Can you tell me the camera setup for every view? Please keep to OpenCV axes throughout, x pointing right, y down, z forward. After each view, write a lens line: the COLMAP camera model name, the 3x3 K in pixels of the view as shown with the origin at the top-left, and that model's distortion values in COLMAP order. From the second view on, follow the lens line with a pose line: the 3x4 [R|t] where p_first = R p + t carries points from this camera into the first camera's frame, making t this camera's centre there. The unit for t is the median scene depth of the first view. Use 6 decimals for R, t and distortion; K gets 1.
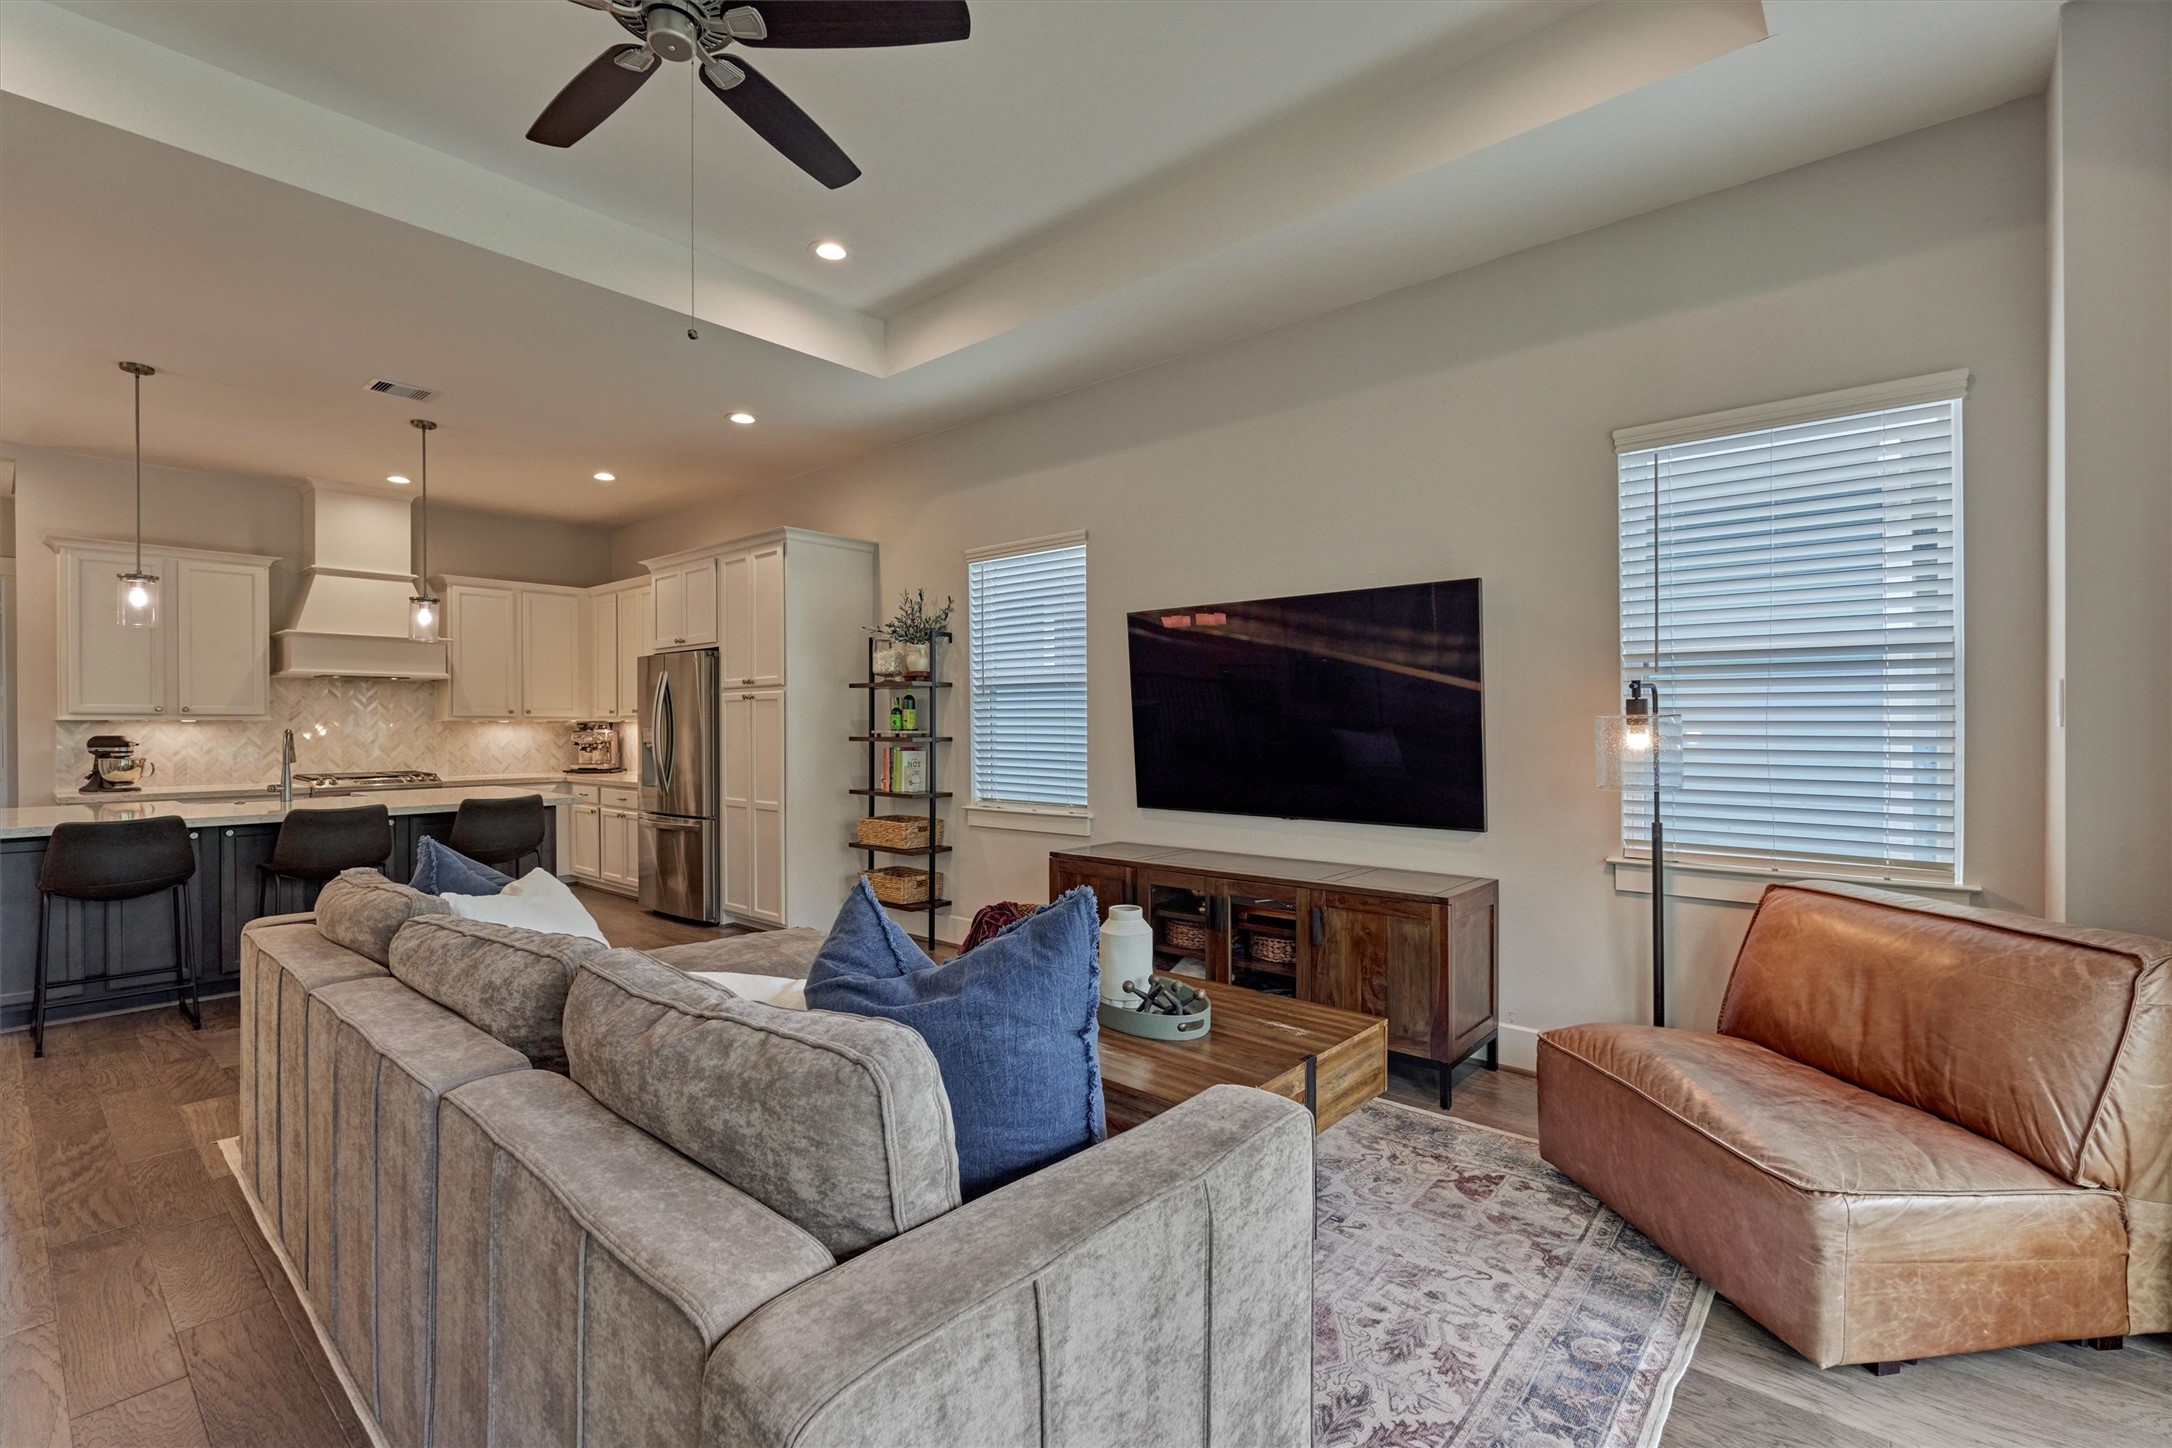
lens RADIAL K [[944.9, 0, 1083.4], [0, 944.9, 728.4], [0, 0, 1]] dist [-0.001648, -0.001498]
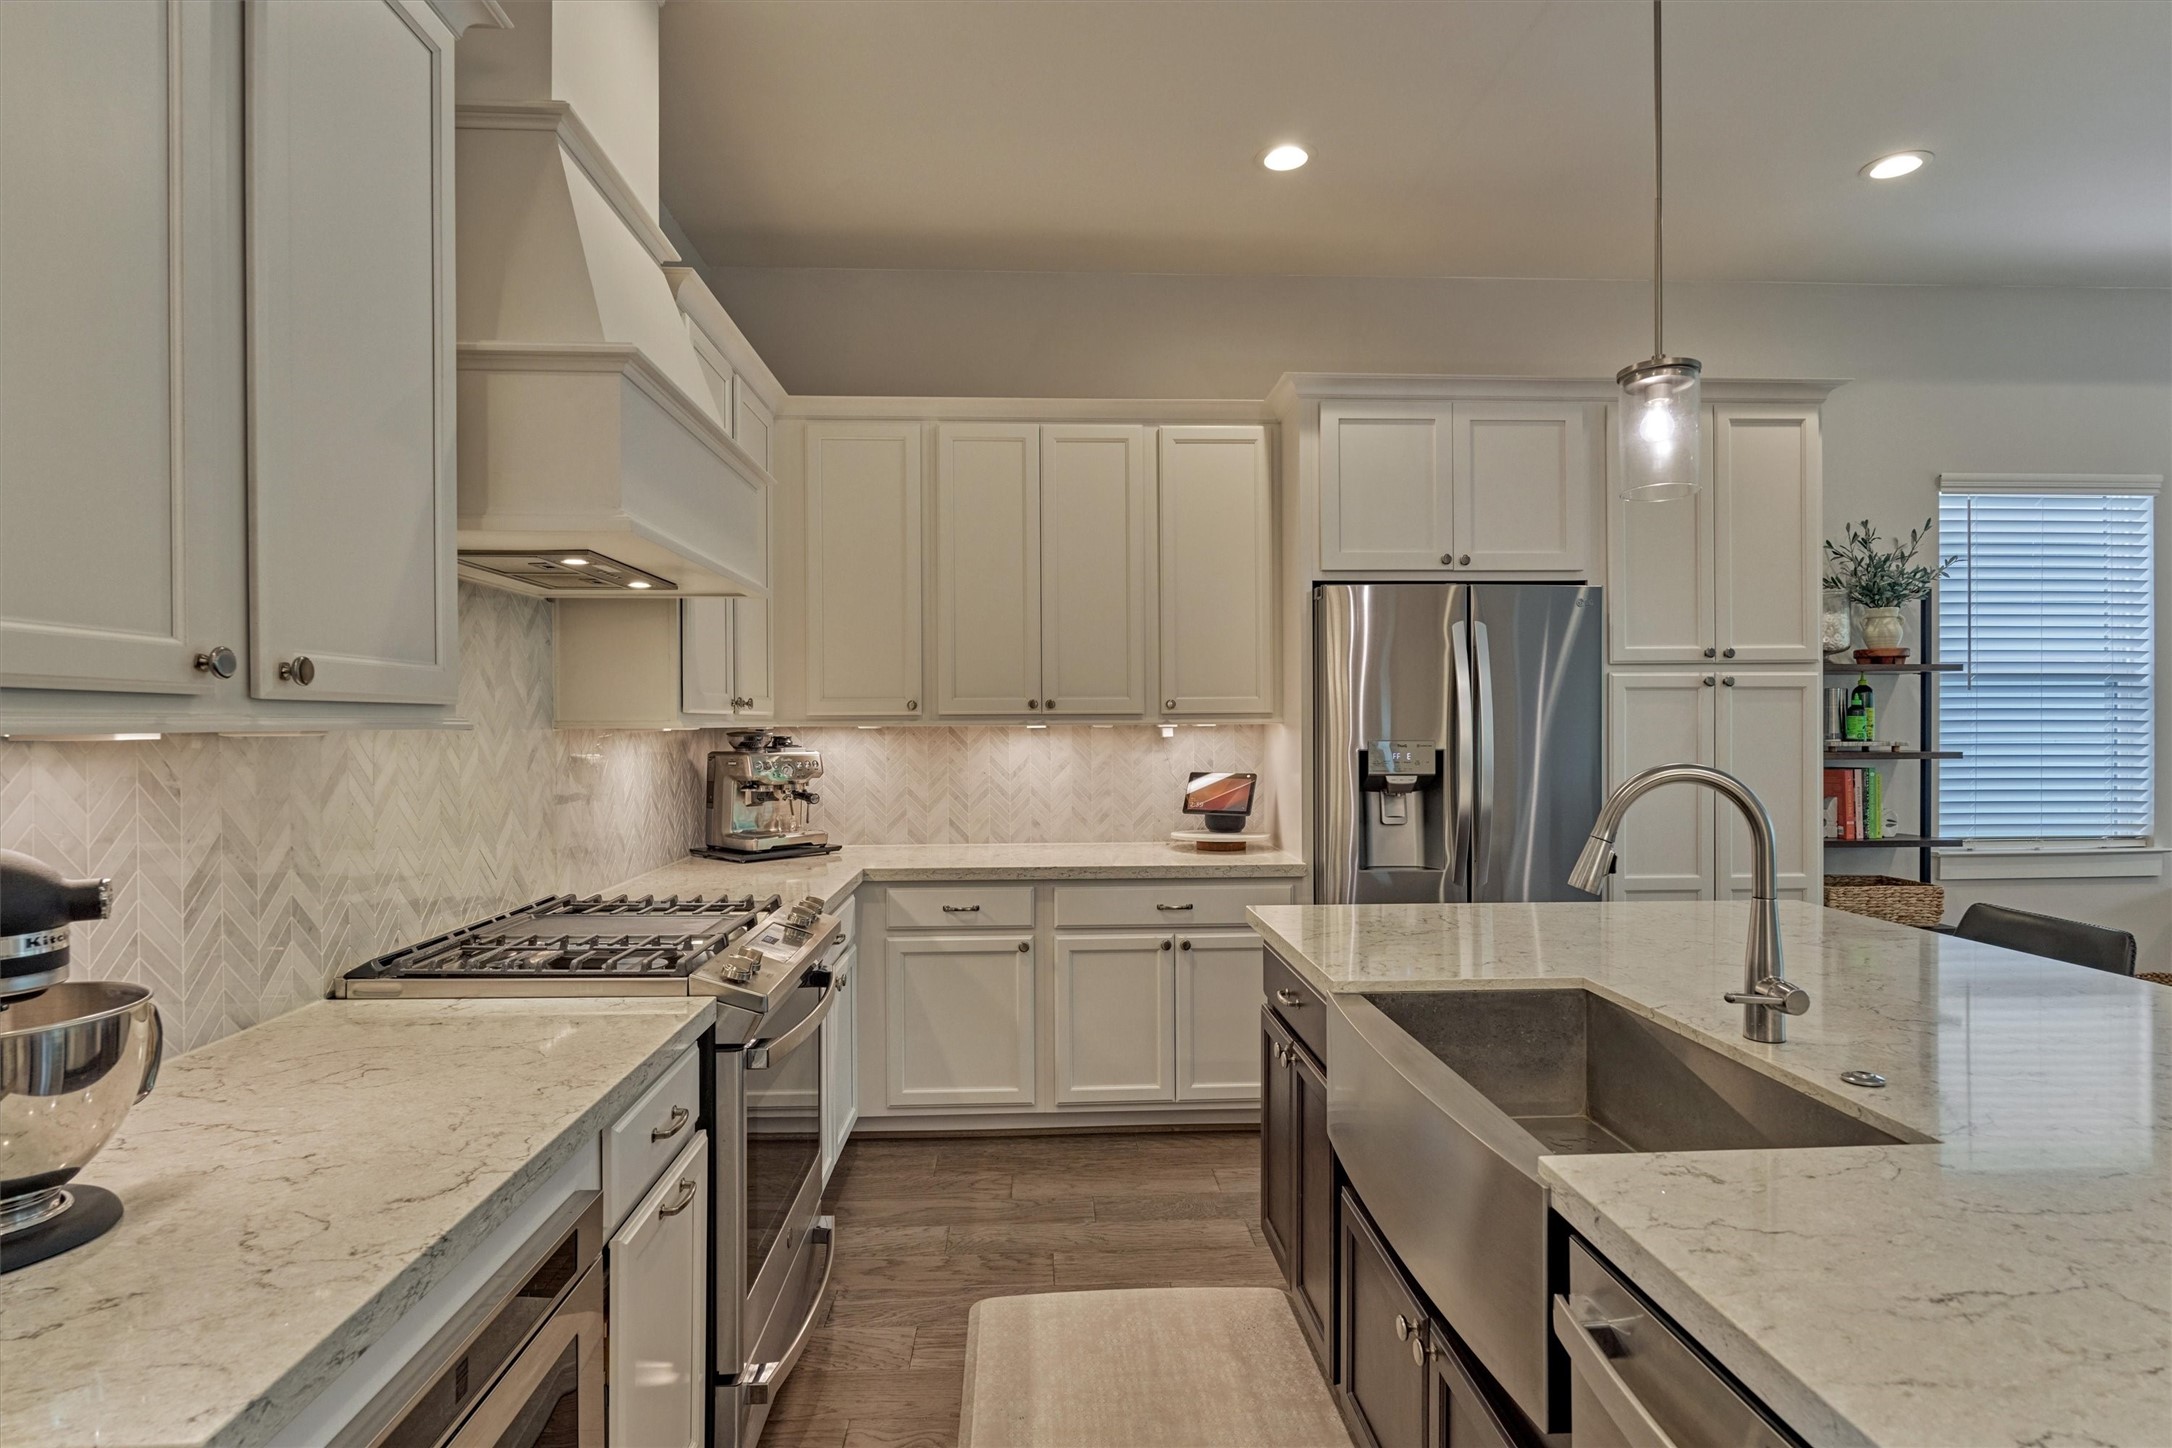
lens RADIAL K [[1116.0, 0, 1085.9], [0, 1116.0, 731.9], [0, 0, 1]] dist [-0.006115, 0.000740]
pose [[0.726807, -0.005936, 0.686816, -1.008087], [0.005857, 0.999980, 0.002445, -0.008351], [-0.686817, 0.002246, 0.726827, 0.761638]]
